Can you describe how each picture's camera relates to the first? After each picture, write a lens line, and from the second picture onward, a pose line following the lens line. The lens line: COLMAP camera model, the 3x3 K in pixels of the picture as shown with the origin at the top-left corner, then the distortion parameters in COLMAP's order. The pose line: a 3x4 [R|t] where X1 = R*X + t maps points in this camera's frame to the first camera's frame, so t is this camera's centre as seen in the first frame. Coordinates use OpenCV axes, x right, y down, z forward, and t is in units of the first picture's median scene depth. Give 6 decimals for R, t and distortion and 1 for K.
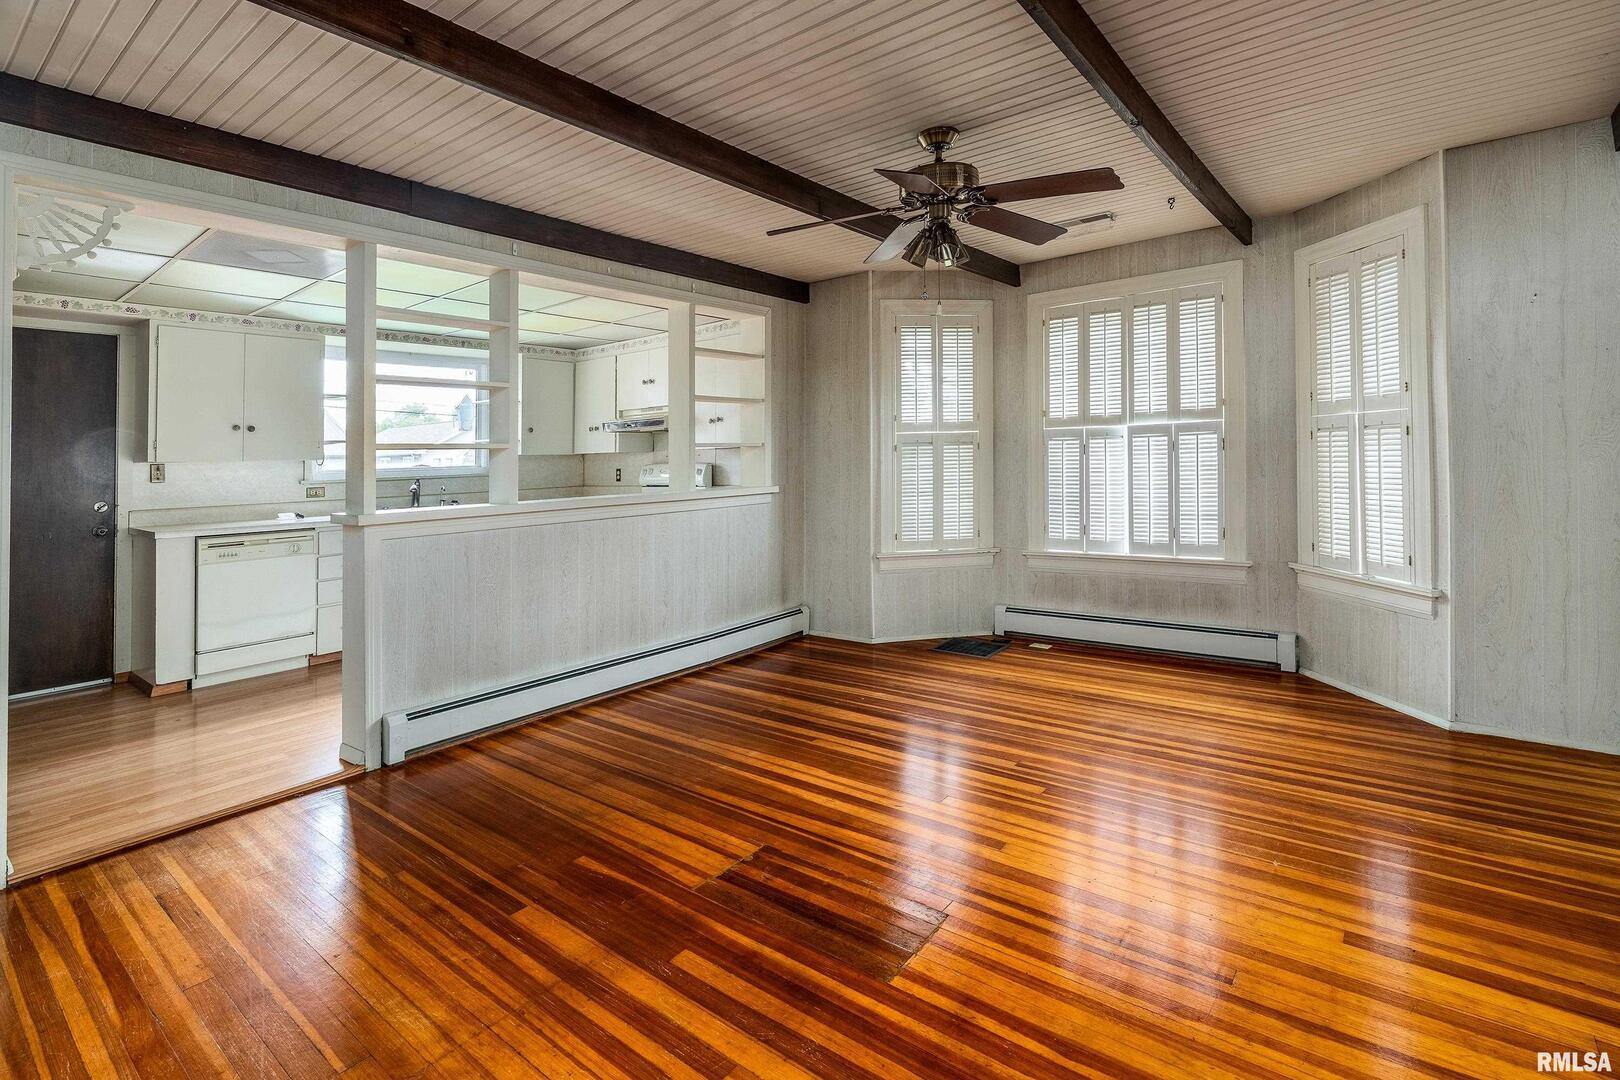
lens RADIAL K [[766.8, 0, 813.7], [0, 766.8, 451.8], [0, 0, 1]] dist [0.000290, 0.000185]
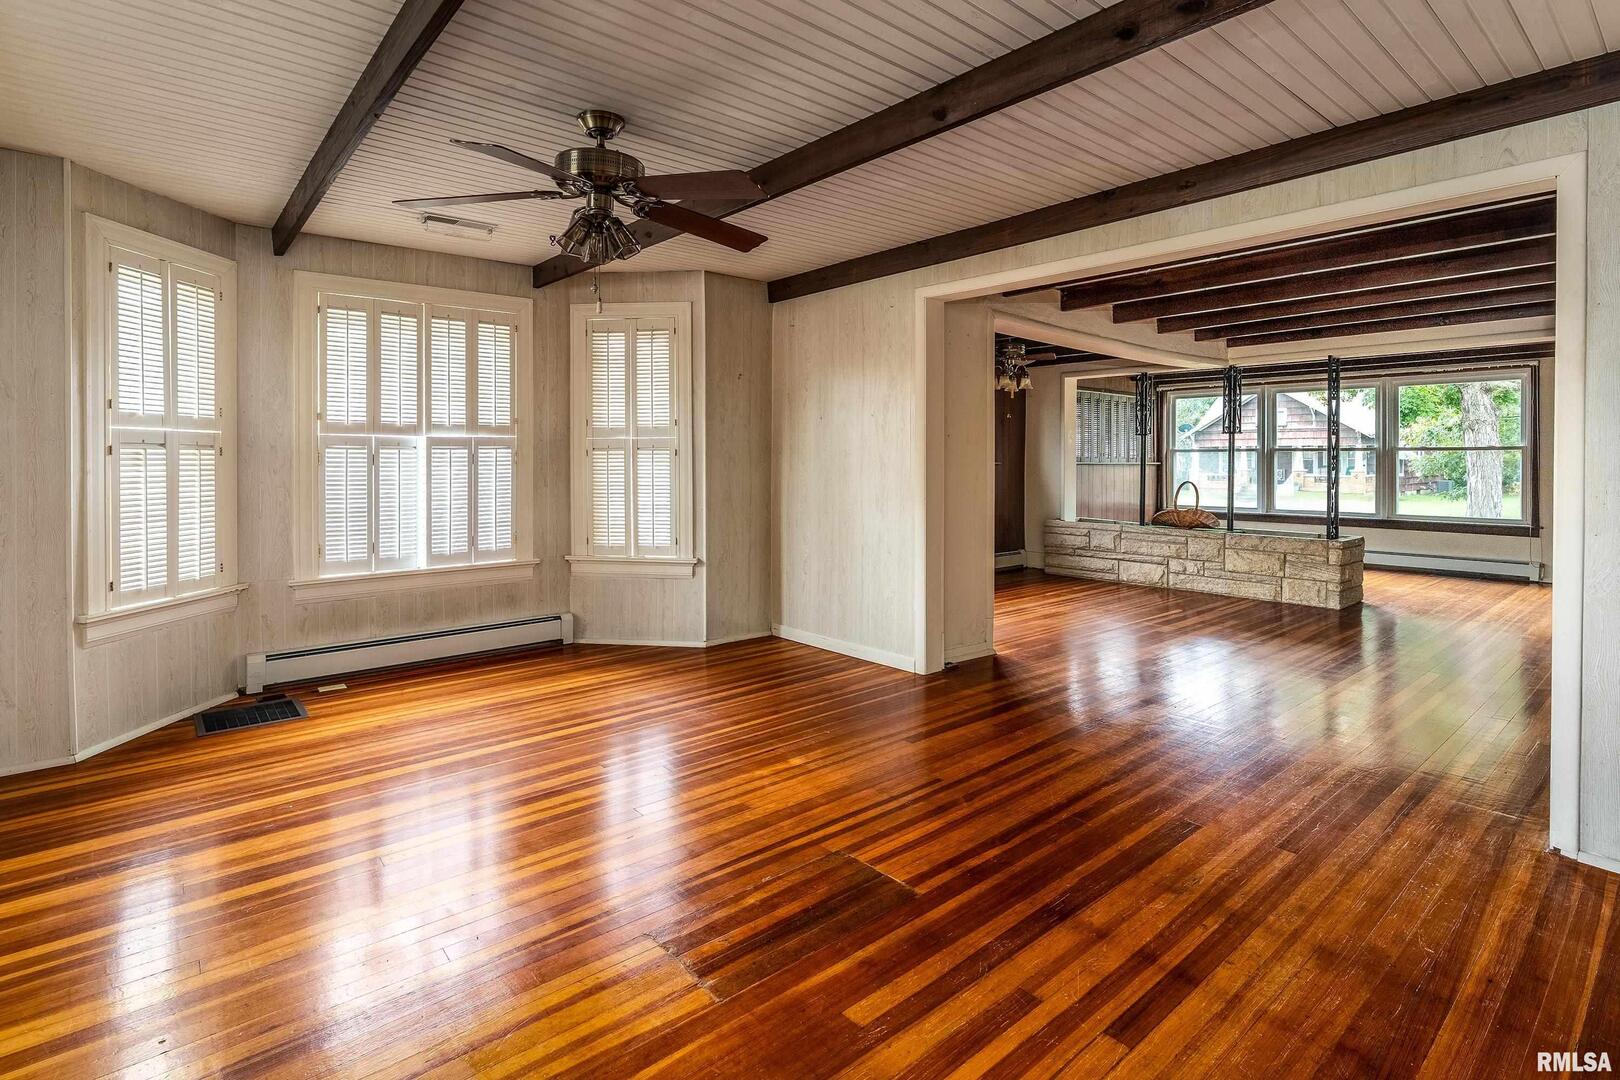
lens RADIAL K [[710.1, 0, 809.4], [0, 710.1, 474.9], [0, 0, 1]] dist [-0.002668, -0.000015]
pose [[0.257743, 0.006409, 0.966192, -0.349749], [-0.011914, 0.999923, -0.003455, 0.012569], [-0.966140, -0.010621, 0.257800, 0.301432]]
